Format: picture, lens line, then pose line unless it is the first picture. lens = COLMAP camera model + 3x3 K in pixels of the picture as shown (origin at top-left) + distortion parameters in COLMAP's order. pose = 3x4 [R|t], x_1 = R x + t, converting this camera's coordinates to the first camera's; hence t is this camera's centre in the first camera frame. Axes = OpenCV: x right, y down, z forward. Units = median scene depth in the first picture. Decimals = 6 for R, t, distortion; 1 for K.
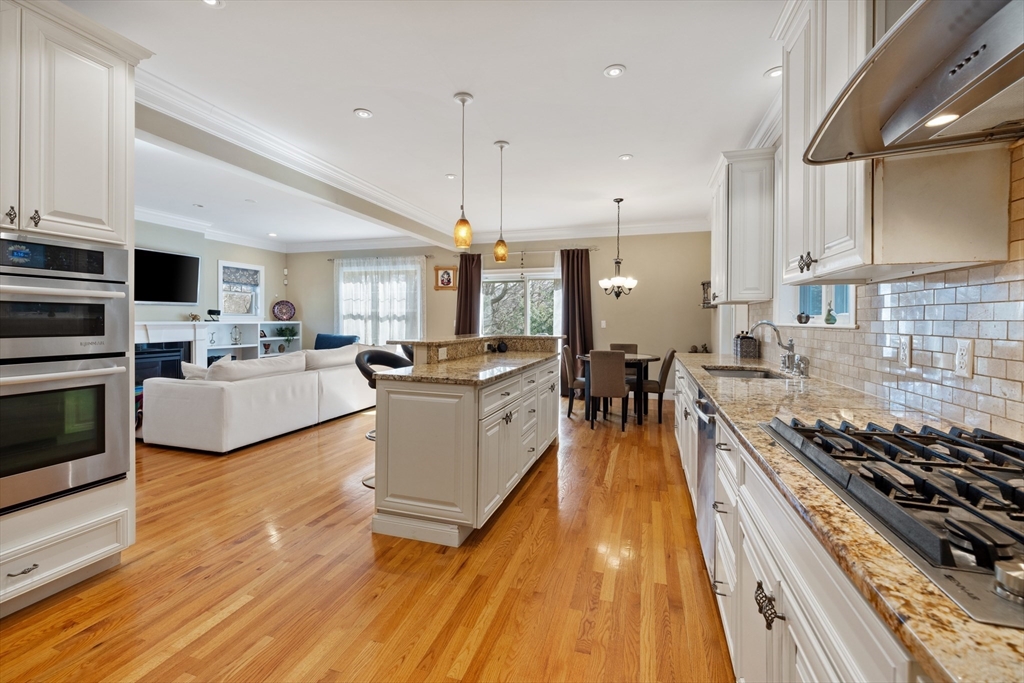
lens RADIAL K [[436.8, 0, 504.2], [0, 436.8, 328.4], [0, 0, 1]] dist [-0.000853, -0.000060]
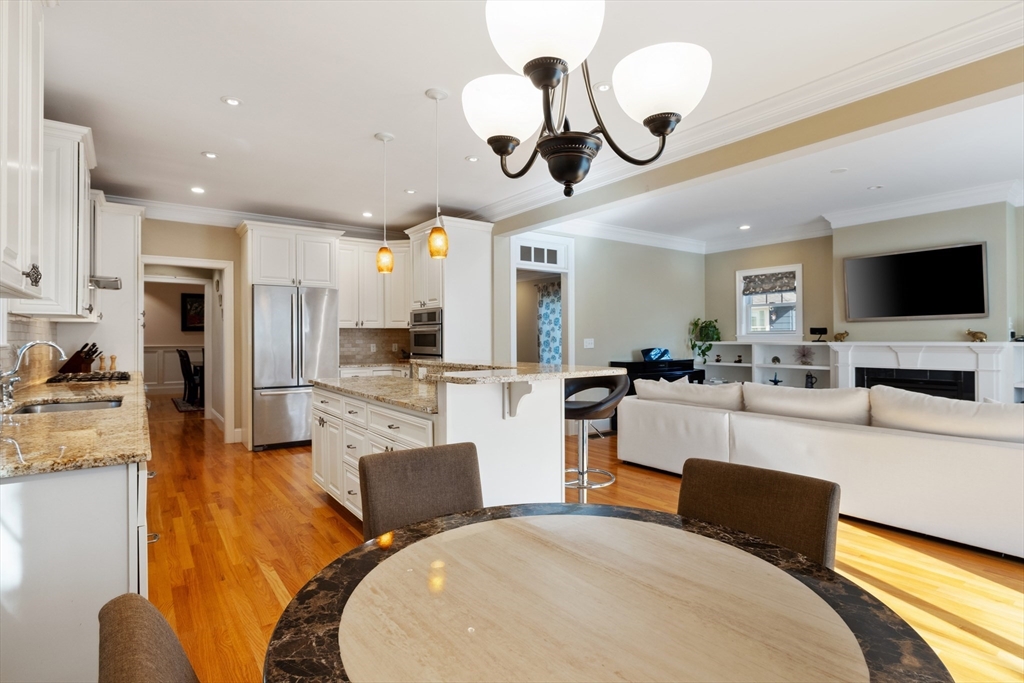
lens RADIAL K [[519.1, 0, 513.8], [0, 519.1, 337.2], [0, 0, 1]] dist [-0.000797, -0.000070]
pose [[-0.586283, -0.004795, -0.810092, 0.338335], [-0.013964, 0.999894, 0.004188, -0.016611], [0.809986, 0.013768, -0.586288, 0.892311]]
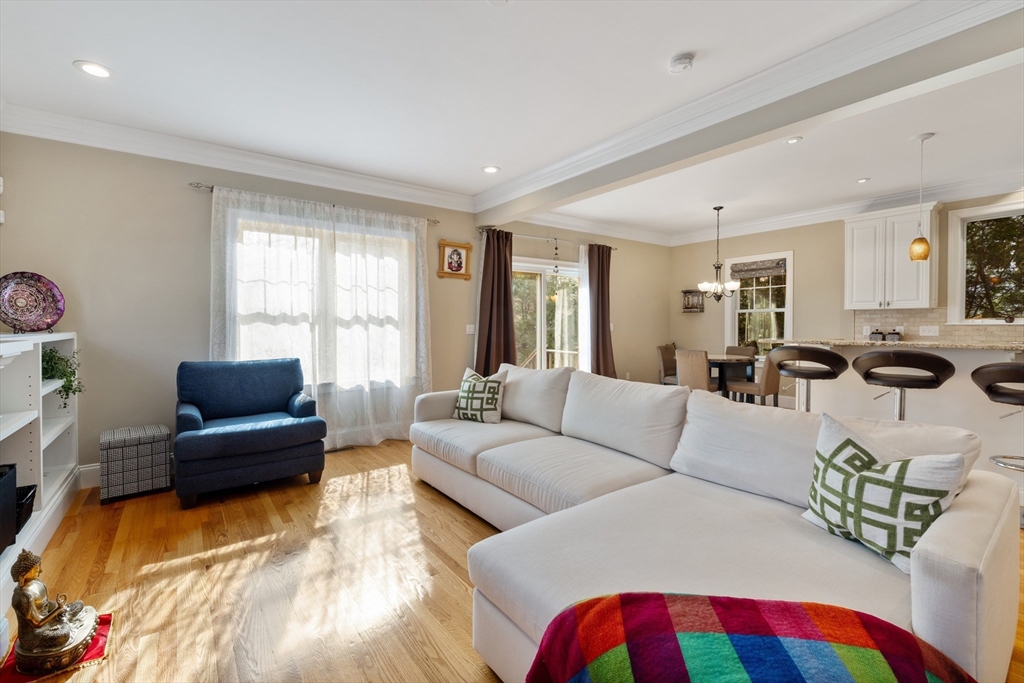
lens RADIAL K [[436.8, 0, 504.2], [0, 436.8, 328.4], [0, 0, 1]] dist [-0.000853, -0.000060]
pose [[0.583665, -0.016688, 0.811823, -0.733208], [0.022970, 0.999728, 0.004037, -0.016595], [-0.811670, 0.016291, 0.583889, 0.659911]]
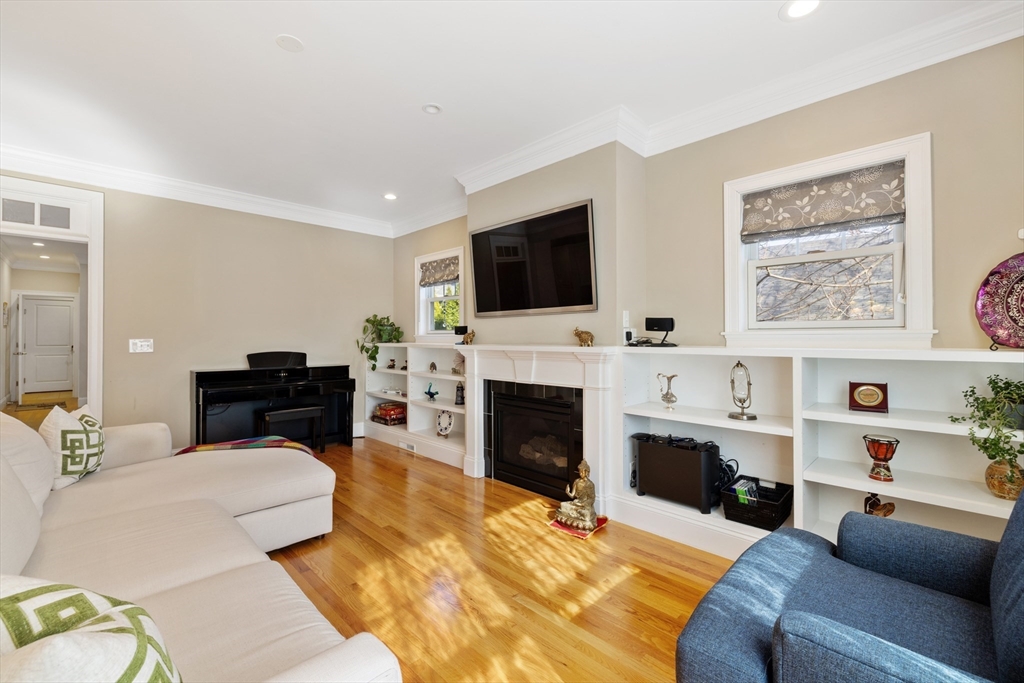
lens RADIAL K [[435.7, 0, 507.6], [0, 435.7, 333.8], [0, 0, 1]] dist [-0.001209, -0.000102]
pose [[-0.467374, -0.015081, -0.883931, -0.271103], [-0.019920, 0.999780, -0.006525, -0.024264], [0.883835, 0.014559, -0.467572, 1.141772]]
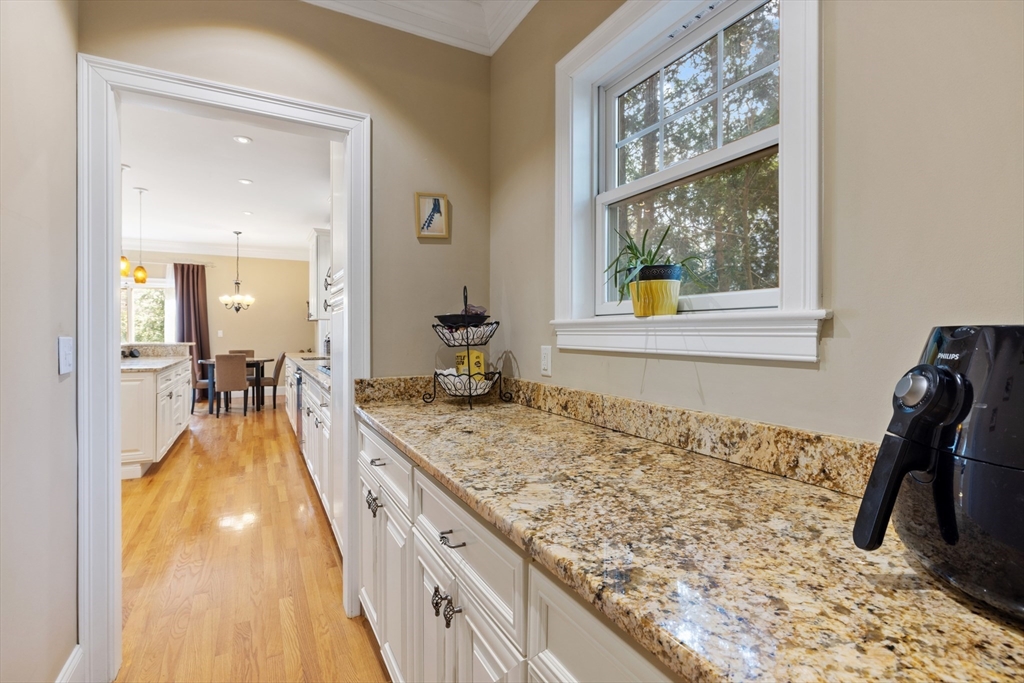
lens RADIAL K [[475.8, 0, 504.0], [0, 475.8, 334.6], [0, 0, 1]] dist [-0.000640, 0.000061]
pose [[0.698988, -0.005695, 0.715111, -0.140849], [0.011766, 0.999925, -0.003537, 0.005675], [-0.715037, 0.010886, 0.699002, -0.381537]]
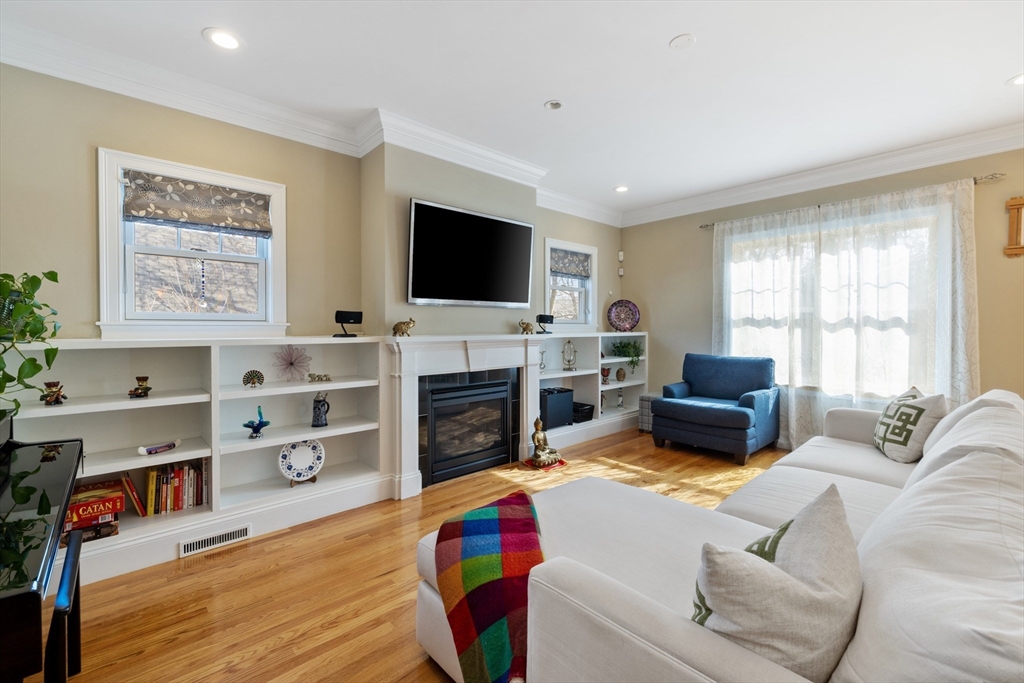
lens RADIAL K [[436.8, 0, 504.2], [0, 436.8, 328.4], [0, 0, 1]] dist [-0.000853, -0.000060]
pose [[0.864762, -0.009099, -0.502100, -0.435009], [-0.000994, 0.999803, -0.019831, -0.011552], [0.502181, 0.017648, 0.864582, 0.469268]]
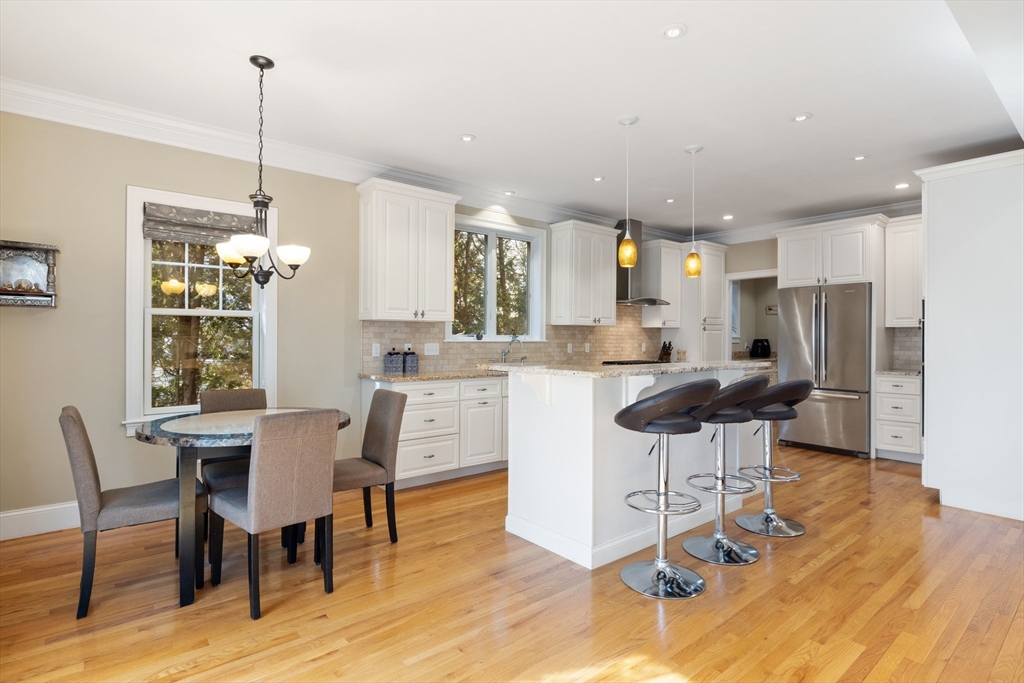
lens RADIAL K [[519.1, 0, 513.8], [0, 519.1, 337.2], [0, 0, 1]] dist [-0.000797, -0.000070]
pose [[-0.845148, -0.009483, 0.534448, -0.190025], [-0.000612, 0.999859, 0.016773, -0.022181], [-0.534532, 0.013849, -0.845035, 1.068670]]
